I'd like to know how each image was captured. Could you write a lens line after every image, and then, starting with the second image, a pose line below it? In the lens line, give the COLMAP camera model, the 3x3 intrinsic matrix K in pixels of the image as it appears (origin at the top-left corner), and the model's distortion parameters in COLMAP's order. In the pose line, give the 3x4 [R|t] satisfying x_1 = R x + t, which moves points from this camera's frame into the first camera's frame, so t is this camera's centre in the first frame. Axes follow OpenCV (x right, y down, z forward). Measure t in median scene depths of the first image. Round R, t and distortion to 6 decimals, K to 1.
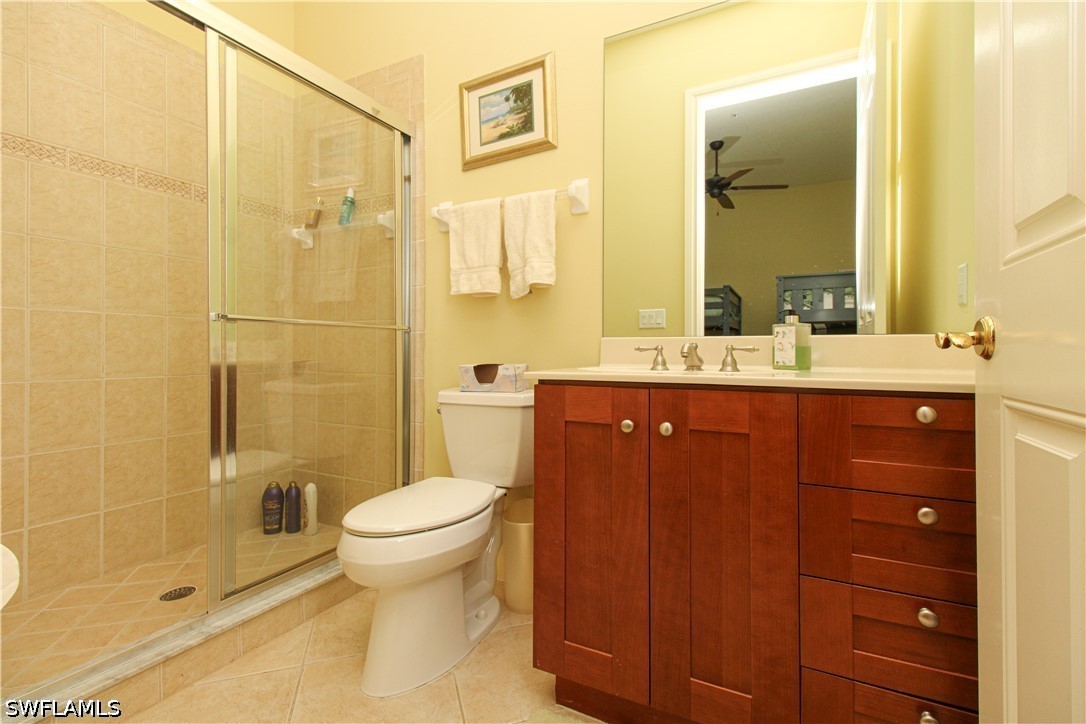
lens RADIAL K [[501.2, 0, 542.3], [0, 501.2, 346.6], [0, 0, 1]] dist [0.000016, -0.001033]
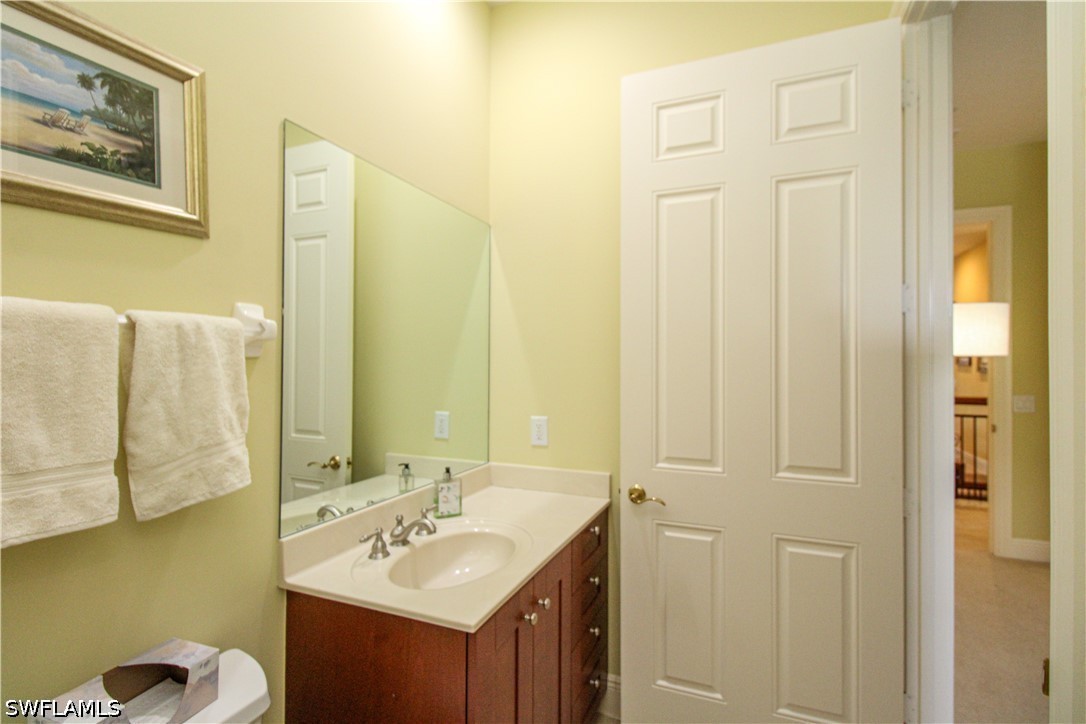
lens RADIAL K [[501.2, 0, 542.3], [0, 501.2, 346.6], [0, 0, 1]] dist [0.000016, -0.001033]
pose [[-0.078719, 0.029822, 0.996451, -0.561087], [-0.003067, 0.999540, -0.030157, -0.245076], [-0.996892, -0.005430, -0.078591, 0.631116]]
